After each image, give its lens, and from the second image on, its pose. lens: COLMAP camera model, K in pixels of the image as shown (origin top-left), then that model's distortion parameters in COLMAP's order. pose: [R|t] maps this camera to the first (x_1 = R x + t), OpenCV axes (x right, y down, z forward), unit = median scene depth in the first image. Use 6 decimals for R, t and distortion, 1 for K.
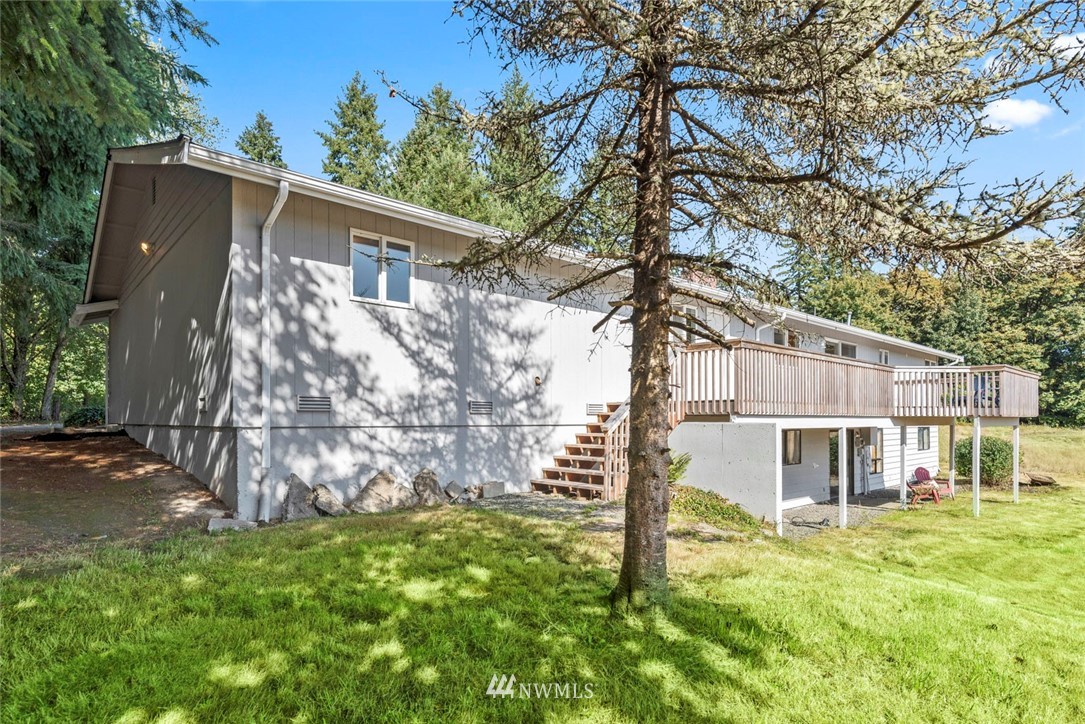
lens RADIAL K [[578.8, 0, 554.6], [0, 578.8, 423.1], [0, 0, 1]] dist [-0.001371, -0.000297]
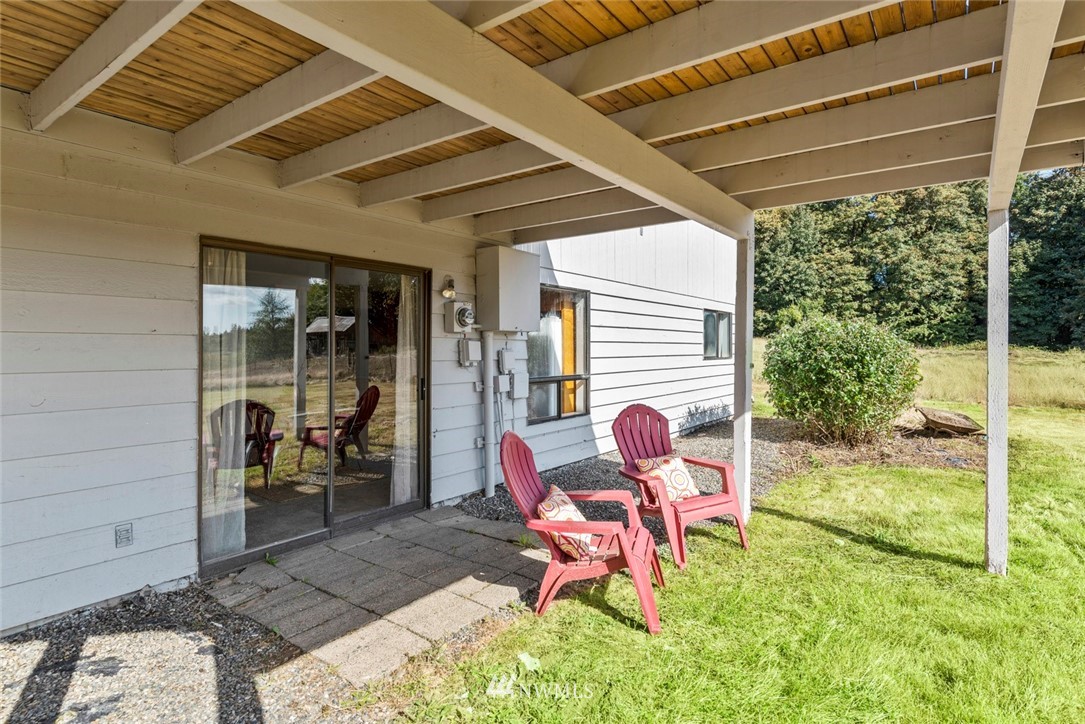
lens RADIAL K [[578.8, 0, 539.8], [0, 578.8, 351.6], [0, 0, 1]] dist [-0.001371, -0.000297]
pose [[0.980958, -0.000635, 0.194221, 0.077387], [-0.000555, 0.999981, 0.006074, 0.007194], [-0.194221, -0.006066, 0.980939, 0.107933]]
